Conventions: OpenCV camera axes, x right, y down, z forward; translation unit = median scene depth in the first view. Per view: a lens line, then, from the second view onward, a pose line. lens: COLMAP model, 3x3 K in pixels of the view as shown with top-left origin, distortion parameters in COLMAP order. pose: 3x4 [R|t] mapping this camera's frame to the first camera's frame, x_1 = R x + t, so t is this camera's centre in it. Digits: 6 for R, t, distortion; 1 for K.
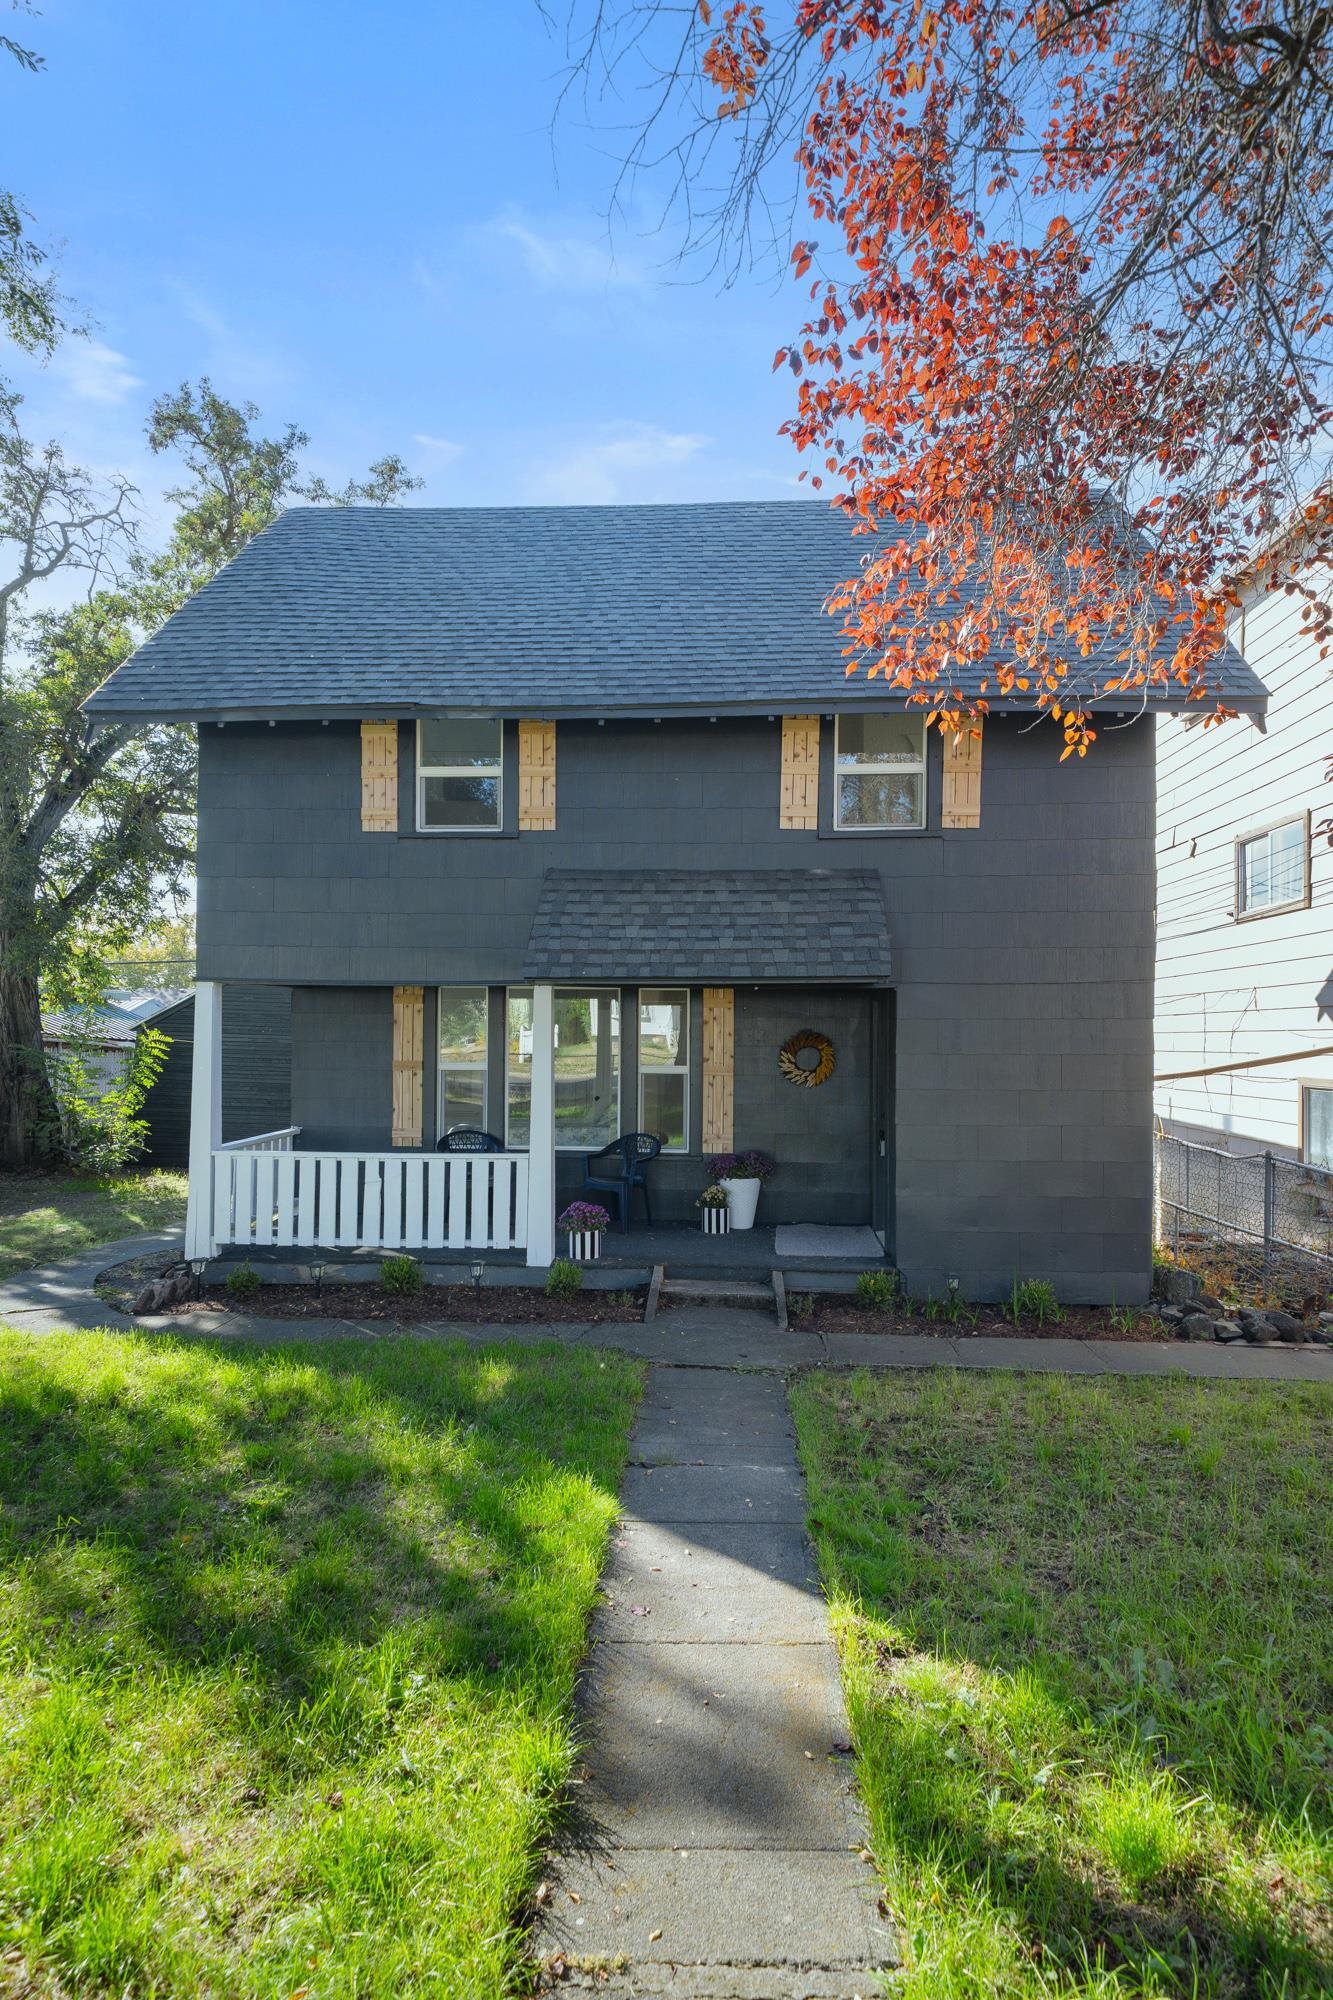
lens RADIAL K [[1106.7, 0, 678.5], [0, 1106.7, 1022.8], [0, 0, 1]] dist [0.014714, 0.000053]
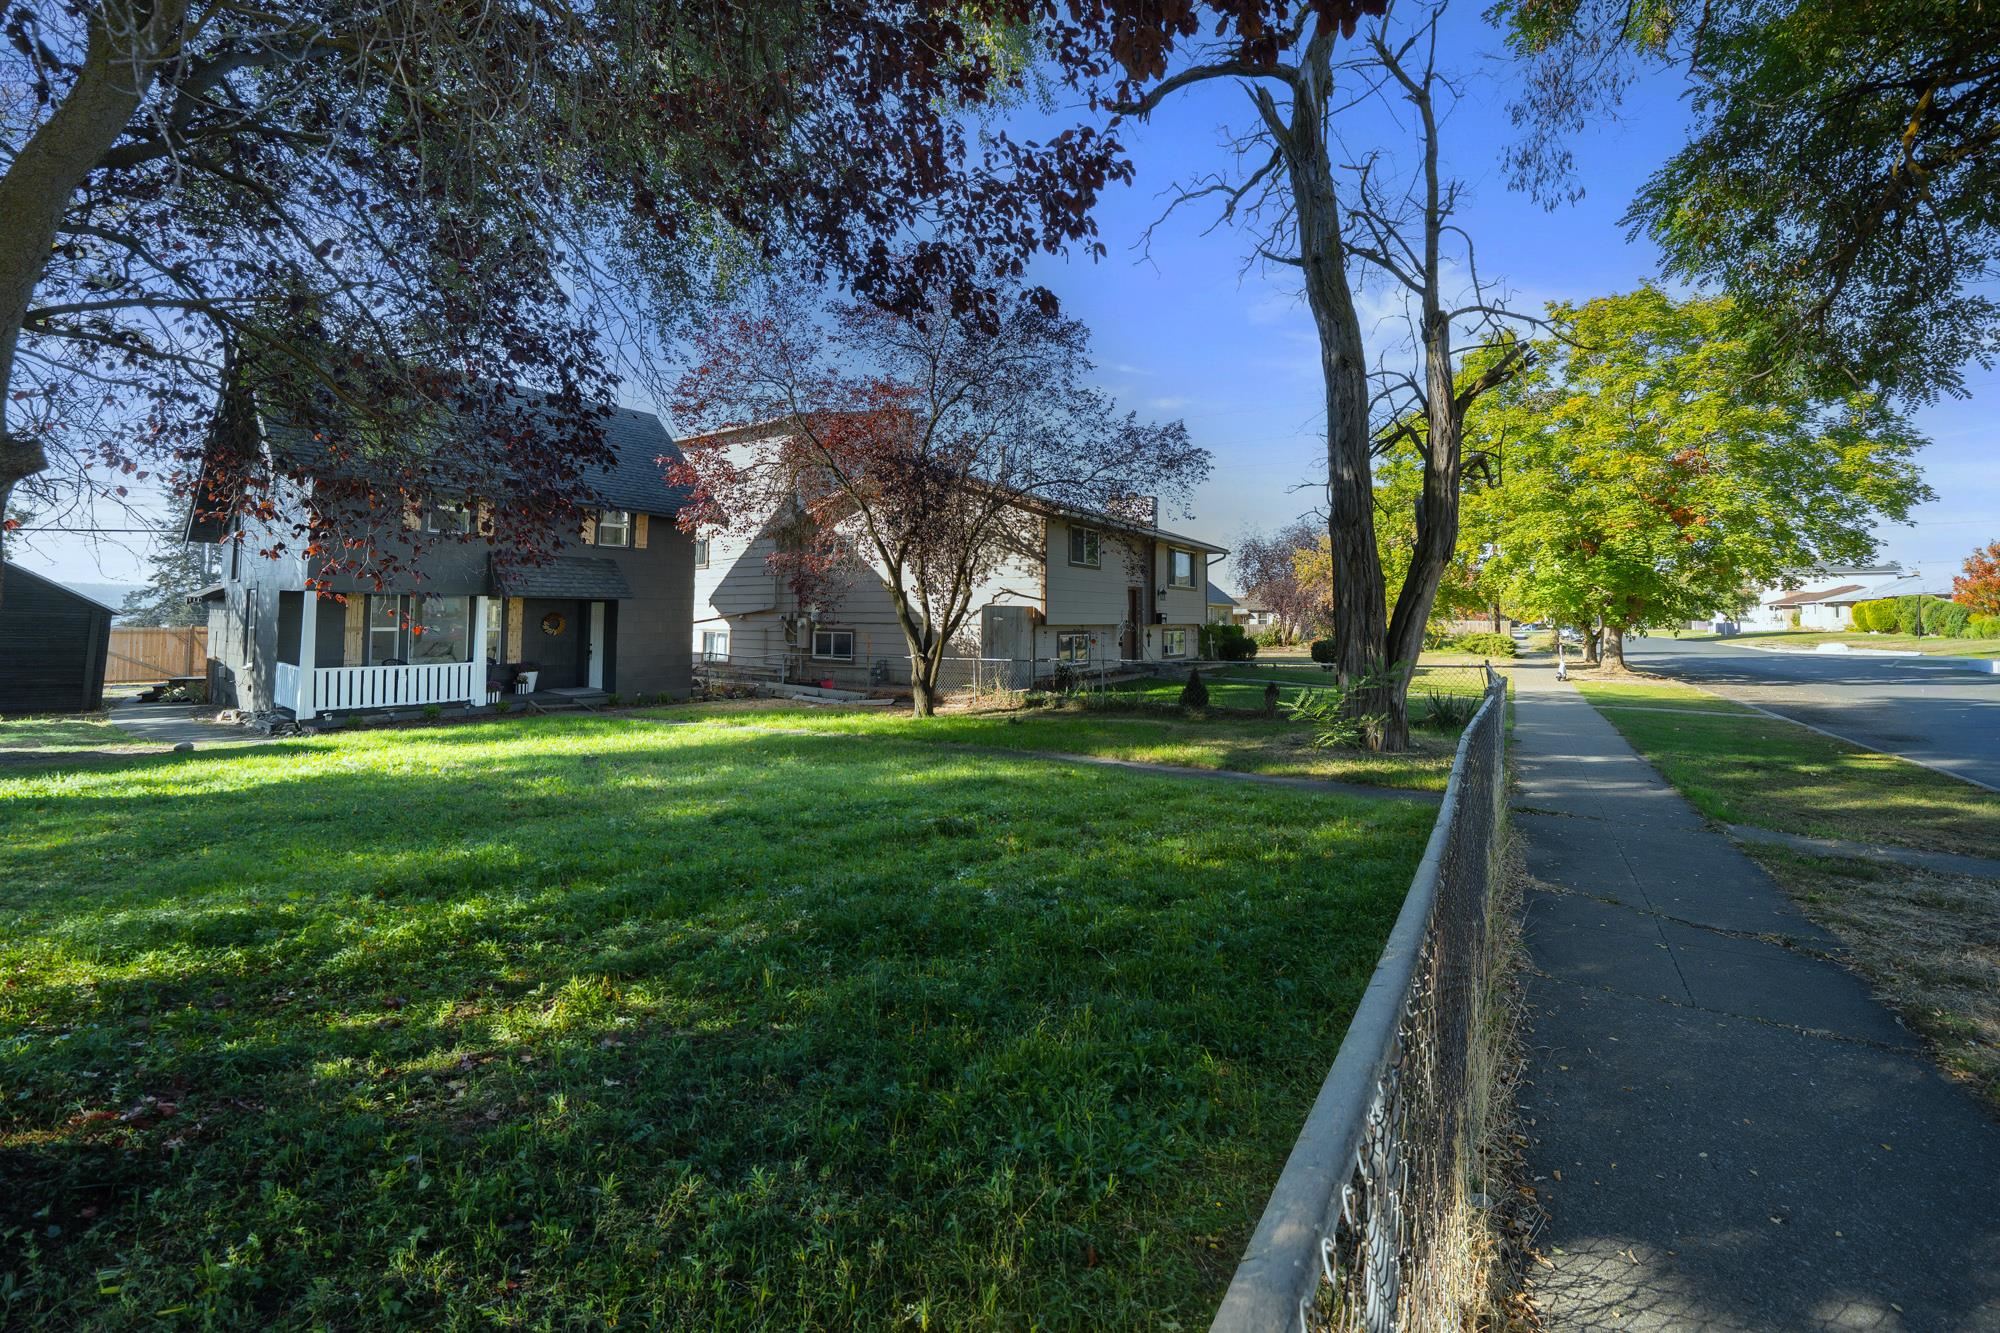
lens RADIAL K [[764.7, 0, 1003.6], [0, 764.7, 583.0], [0, 0, 1]] dist [-0.023515, -0.000016]
pose [[0.520797, 0.033019, 0.853041, -0.982877], [-0.016628, 0.999454, -0.028534, -0.033776], [-0.853518, 0.000676, 0.521062, -0.929727]]
